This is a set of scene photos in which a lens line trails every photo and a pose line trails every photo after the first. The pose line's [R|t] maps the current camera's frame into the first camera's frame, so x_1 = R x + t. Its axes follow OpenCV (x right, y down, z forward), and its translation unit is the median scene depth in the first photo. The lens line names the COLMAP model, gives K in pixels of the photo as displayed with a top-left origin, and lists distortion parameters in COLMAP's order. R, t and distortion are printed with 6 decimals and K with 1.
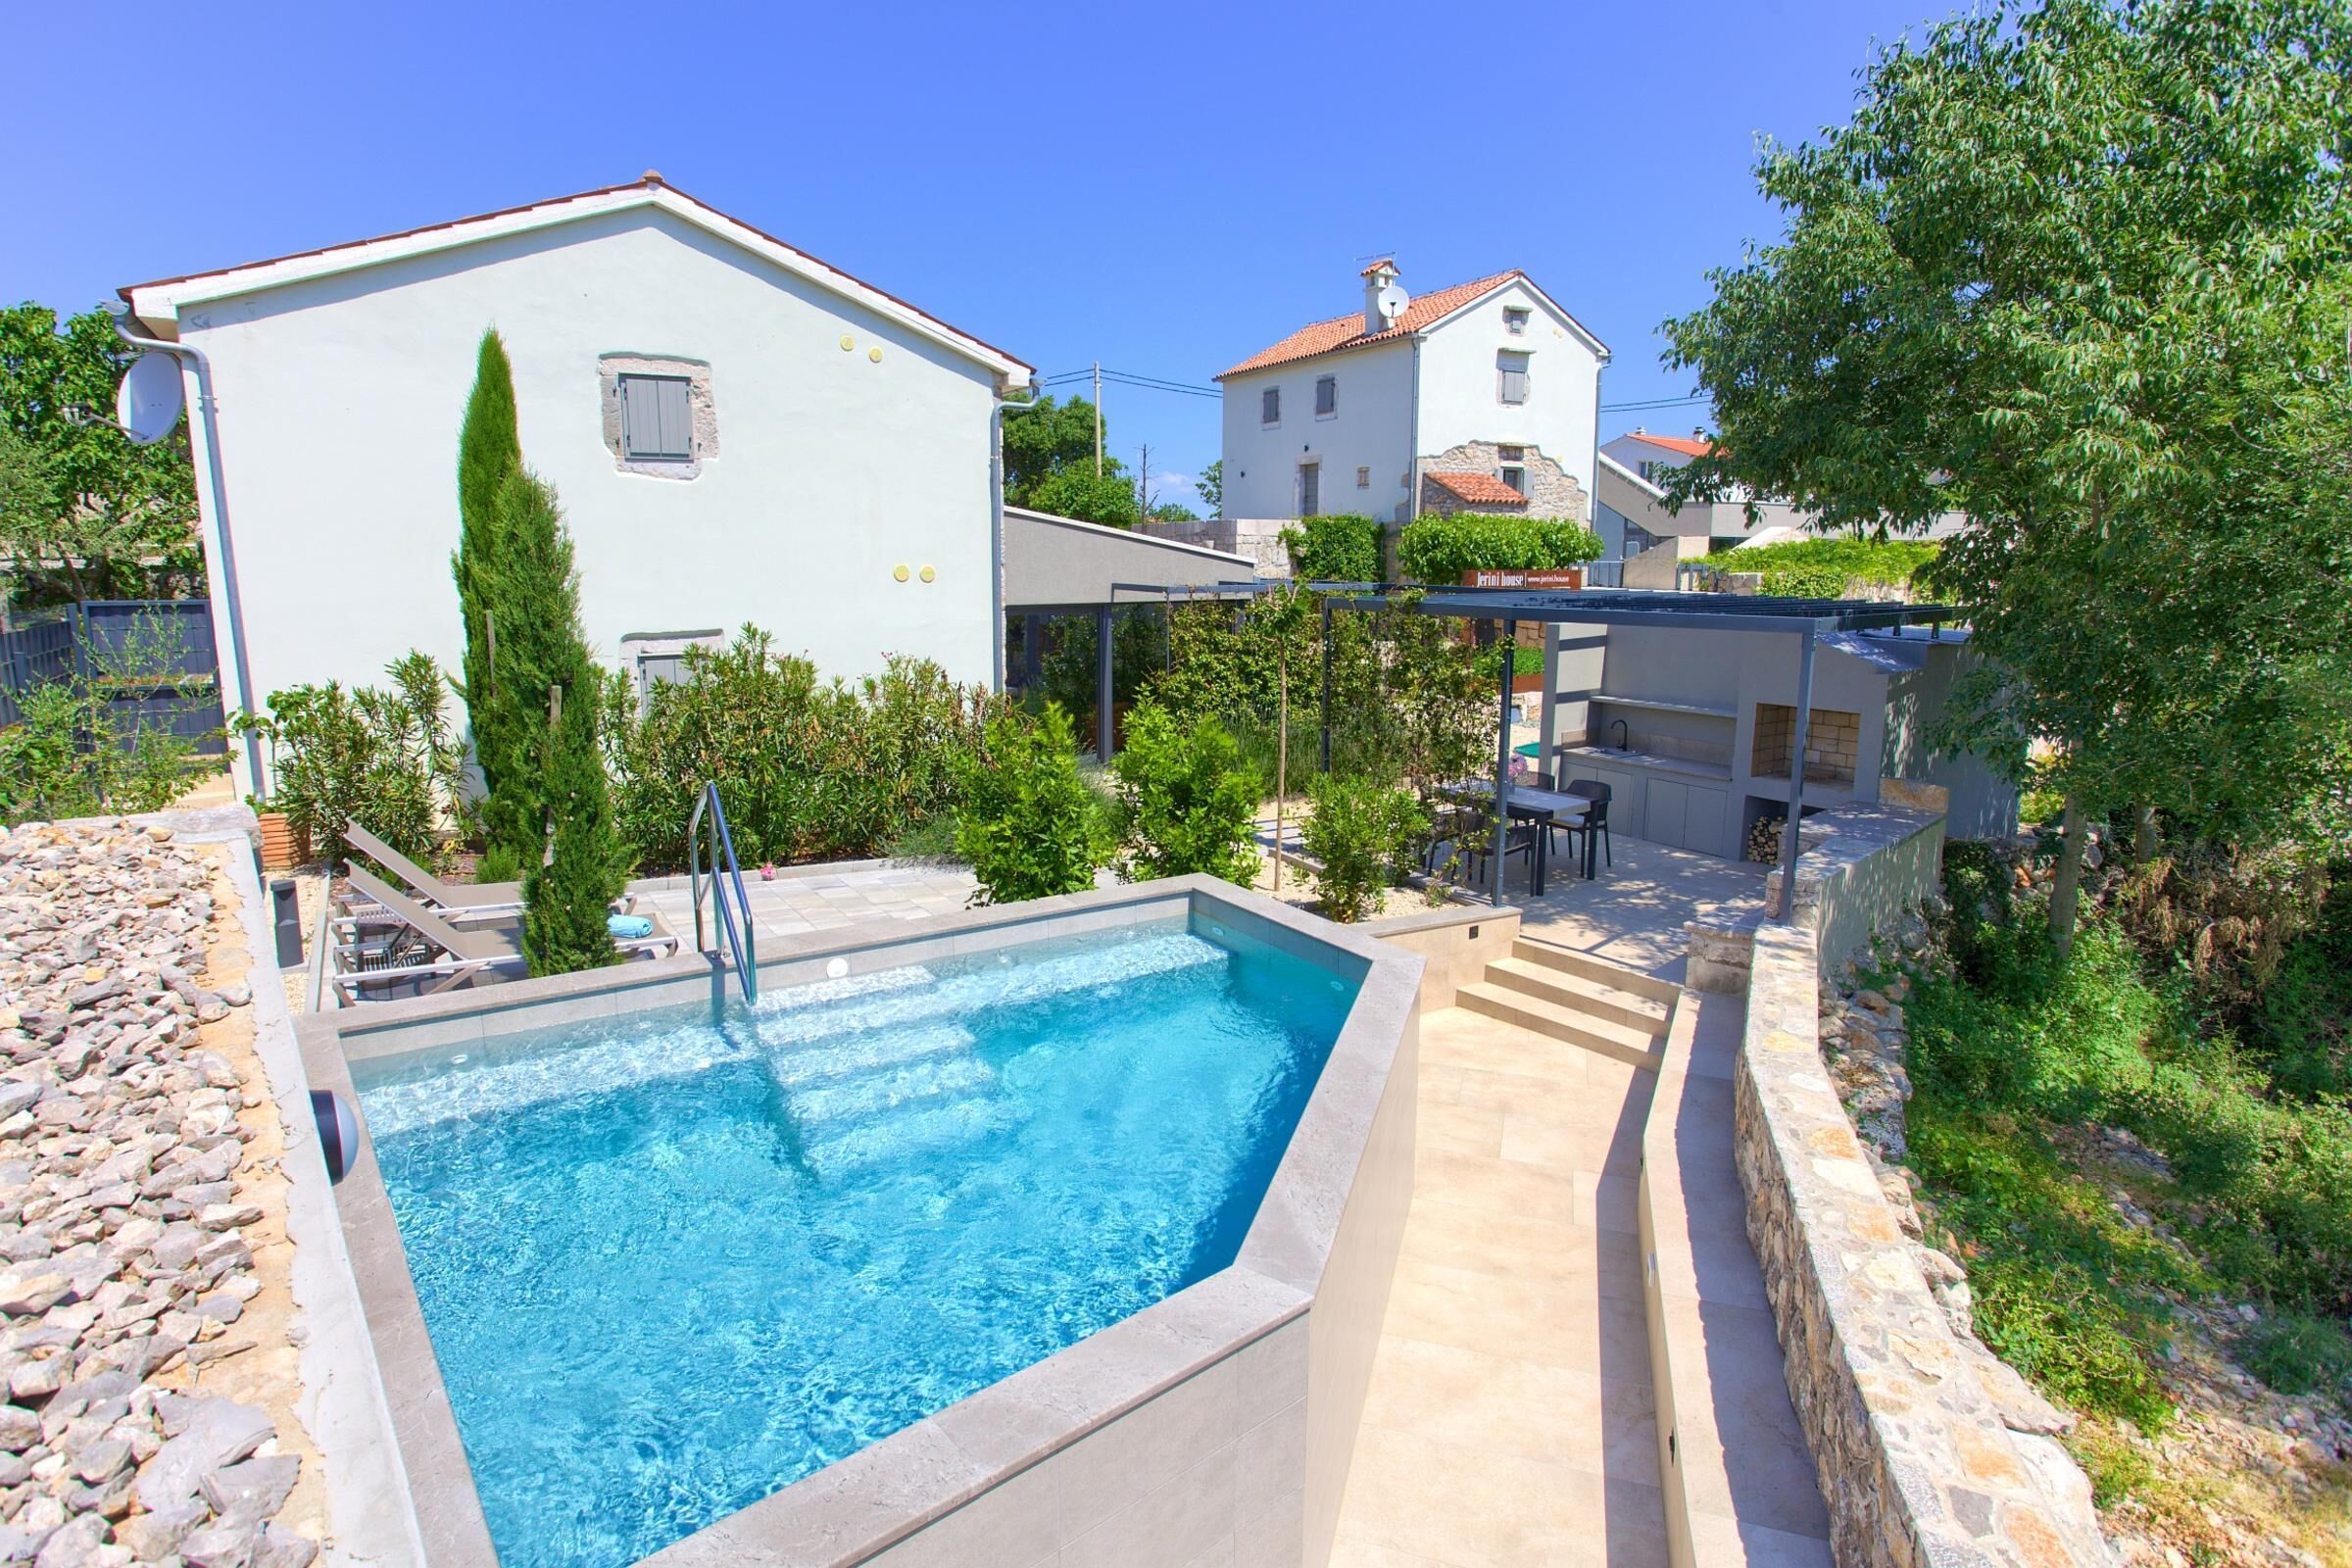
lens RADIAL K [[1206.5, 0, 1187.2], [0, 1206.5, 769.9], [0, 0, 1]] dist [-0.021176, 0.011138]
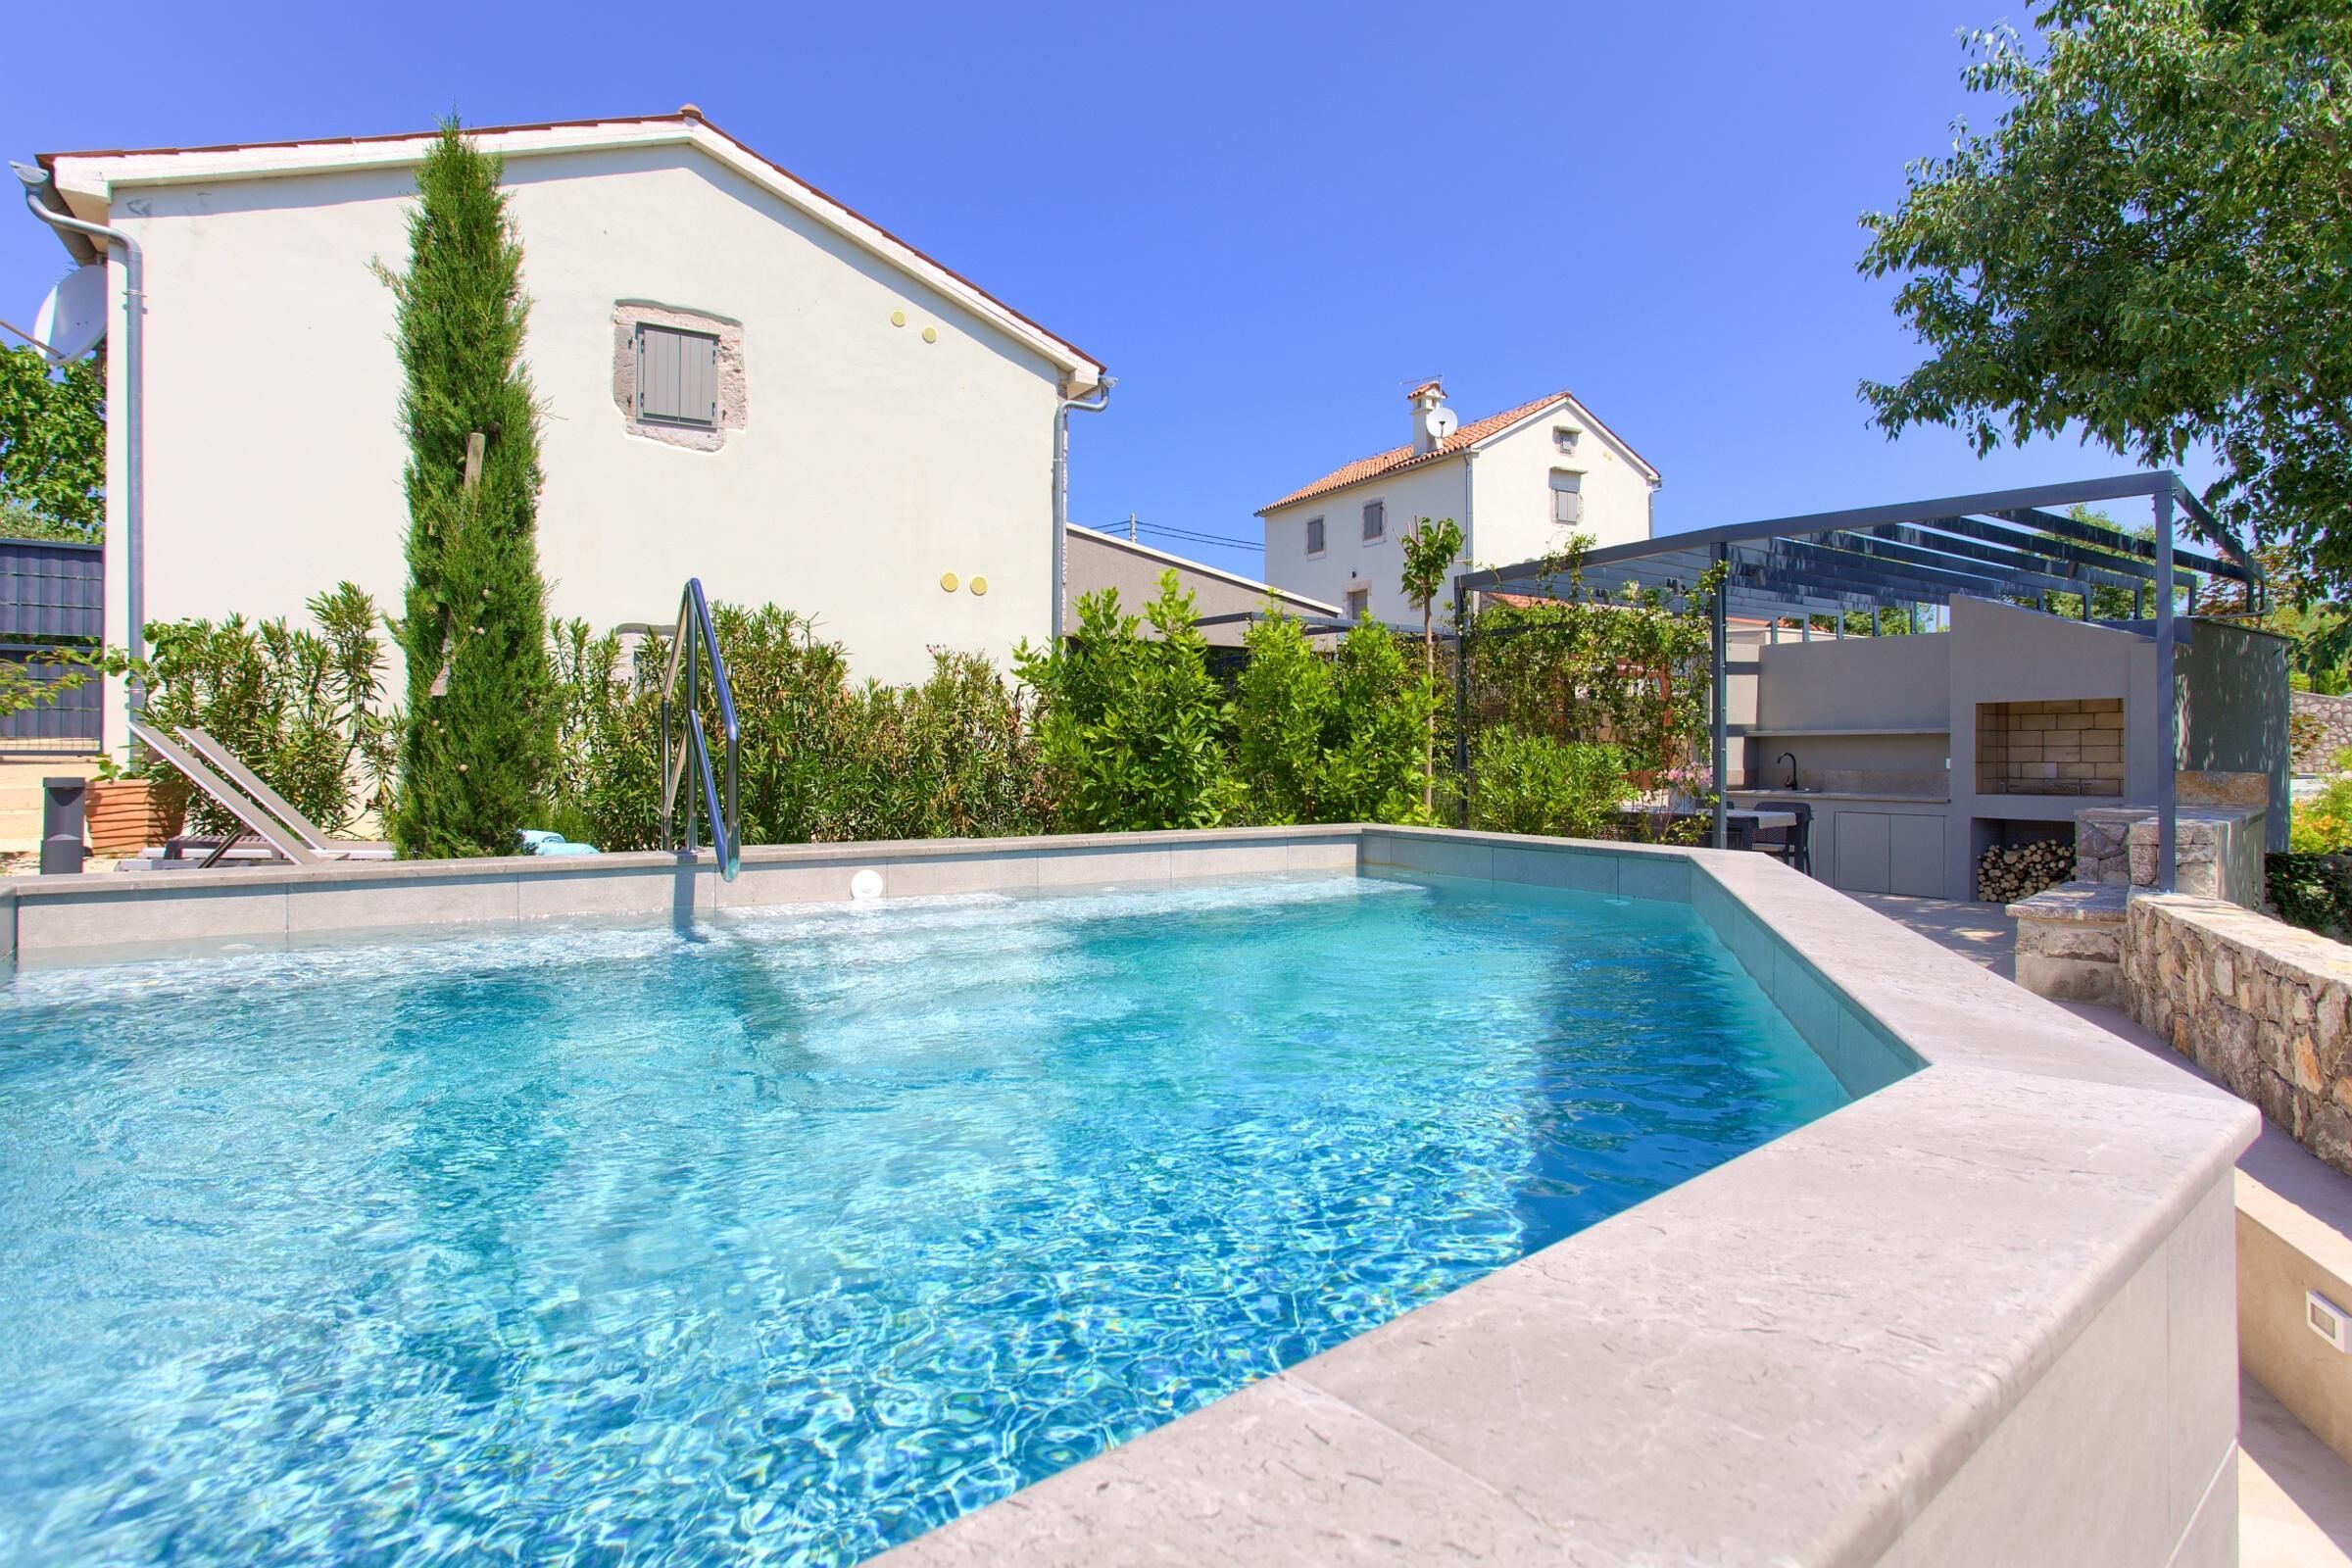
lens RADIAL K [[1206.5, 0, 1204.3], [0, 1206.5, 744.6], [0, 0, 1]] dist [-0.021176, 0.011138]
pose [[0.999983, -0.004859, -0.003300, -0.060232], [0.004208, 0.984642, -0.174535, 0.120325], [0.004097, 0.174519, 0.984645, 0.195652]]
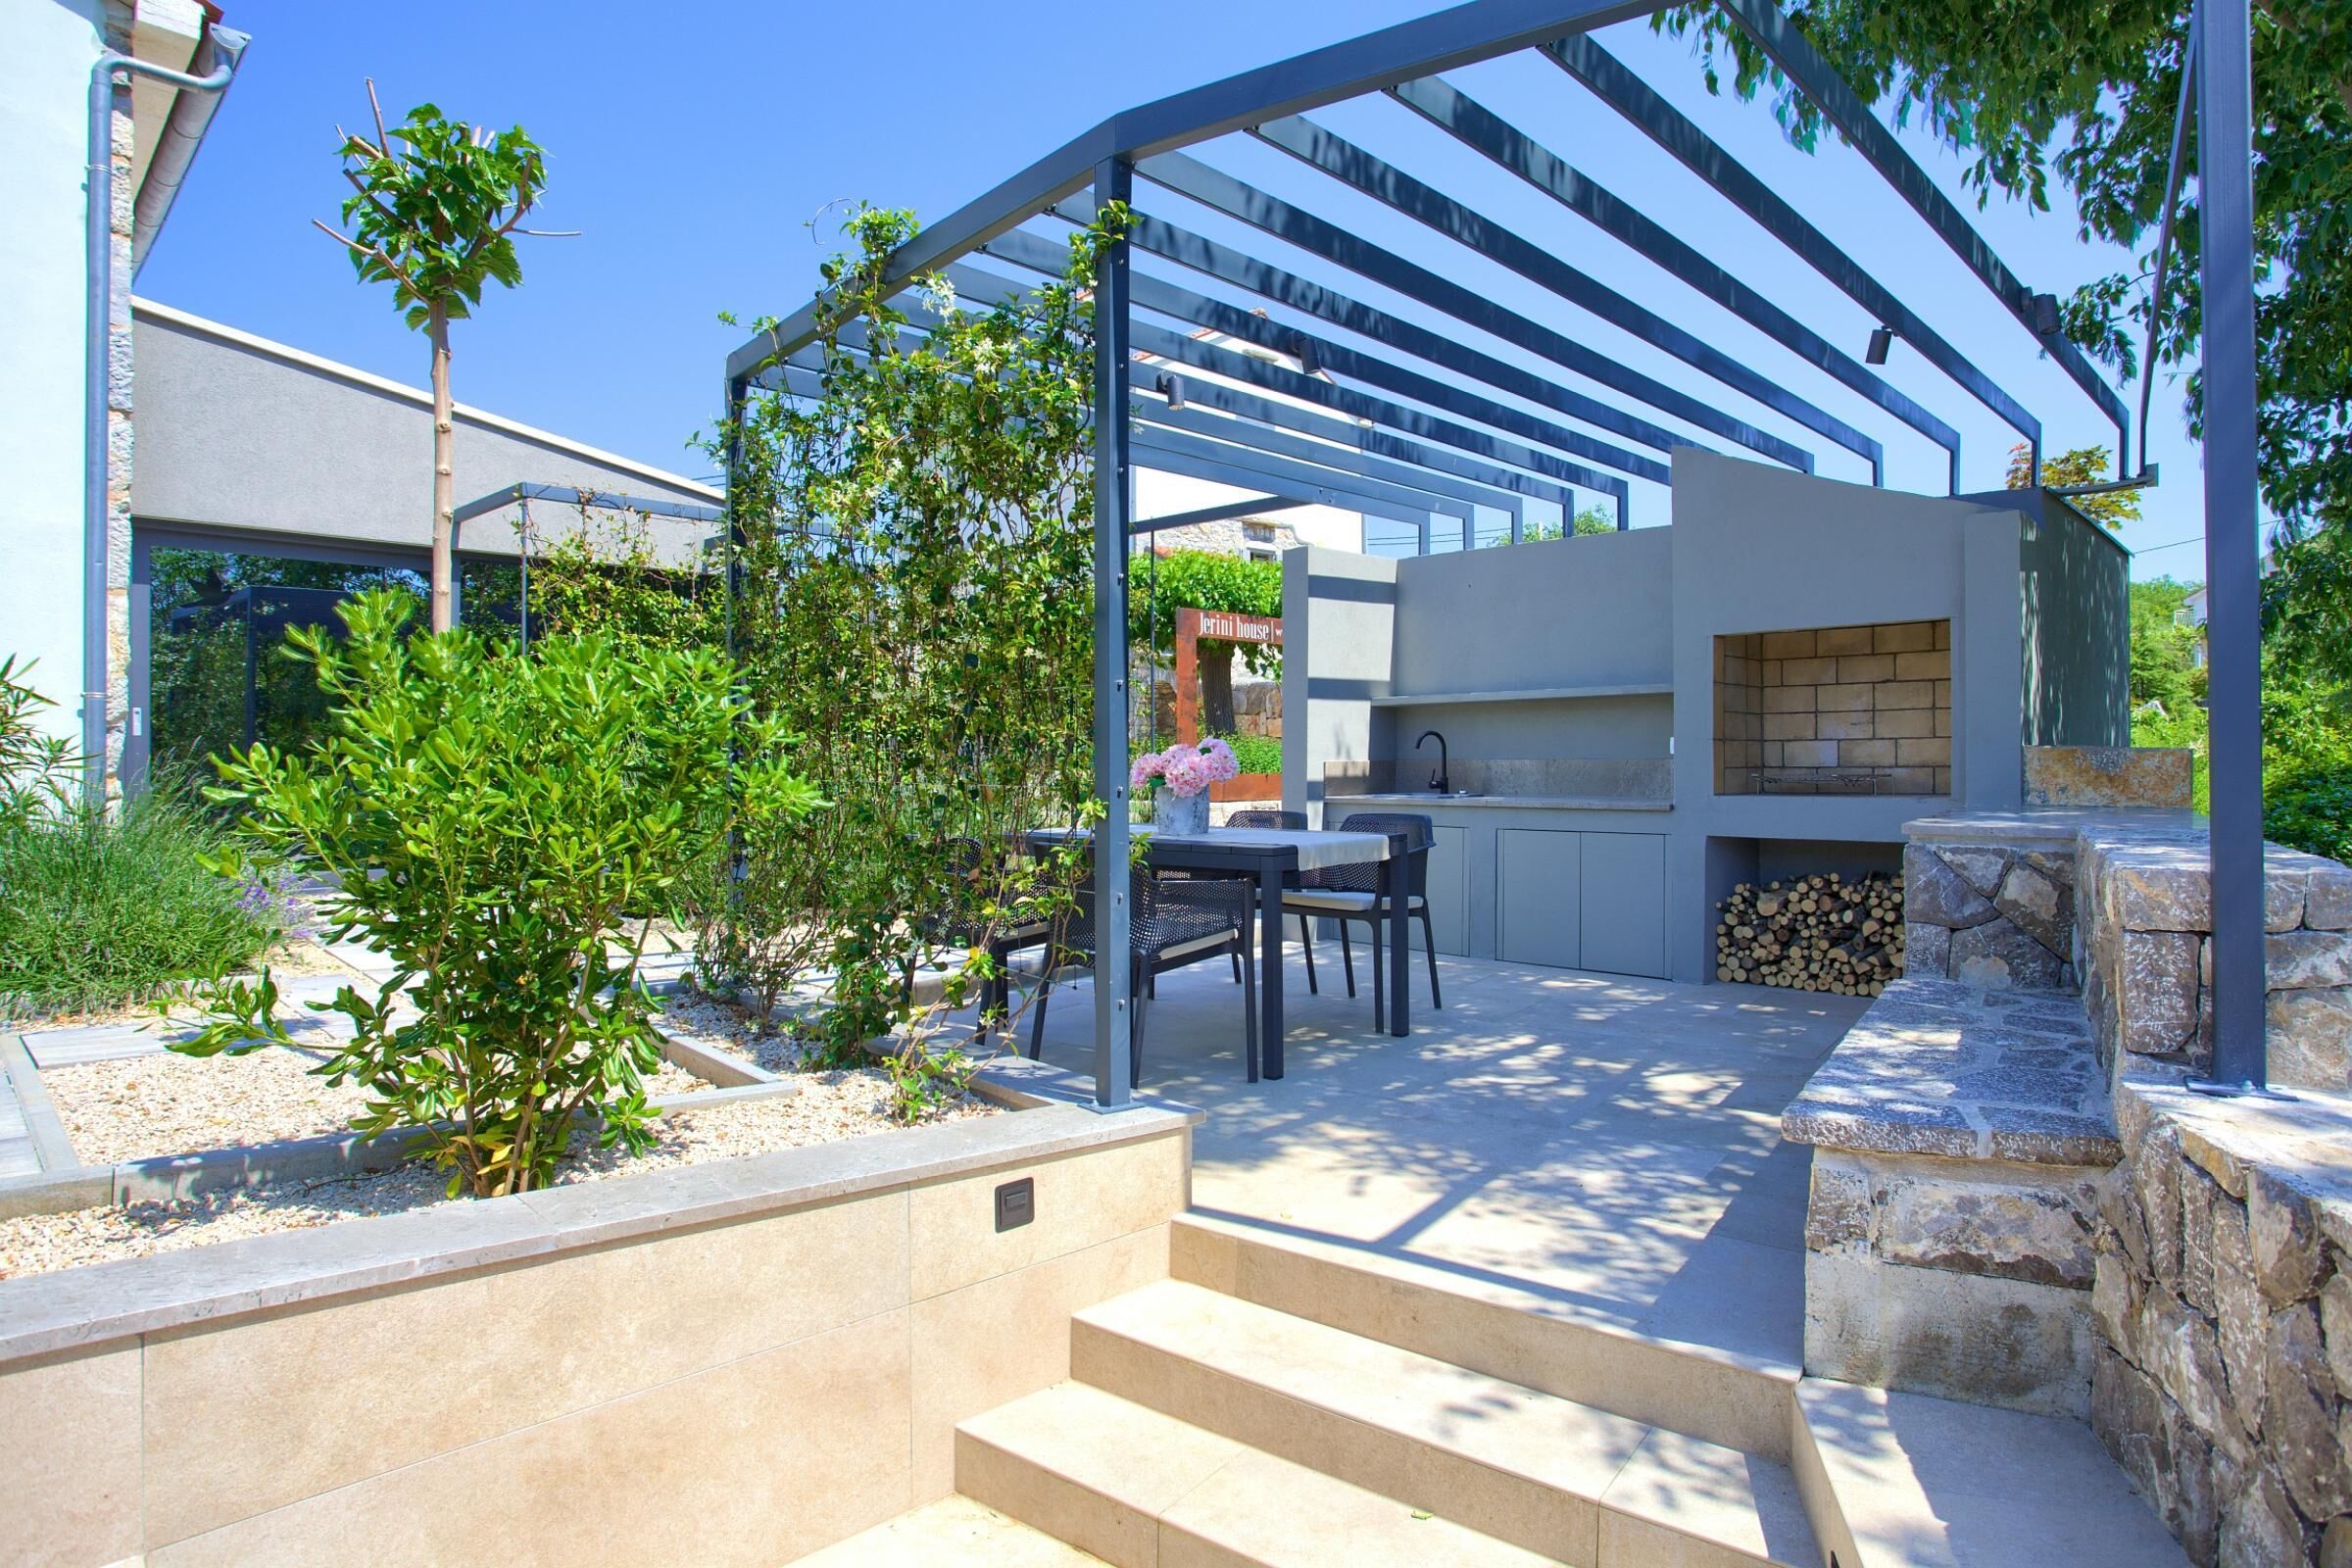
lens RADIAL K [[1333.2, 0, 1214.7], [0, 1333.2, 776.9], [0, 0, 1]] dist [-0.025522, 0.000737]
pose [[0.978962, -0.012011, 0.203687, 0.186672], [0.043869, 0.987311, -0.152621, 0.072927], [-0.199269, 0.158345, 0.967067, 0.574864]]
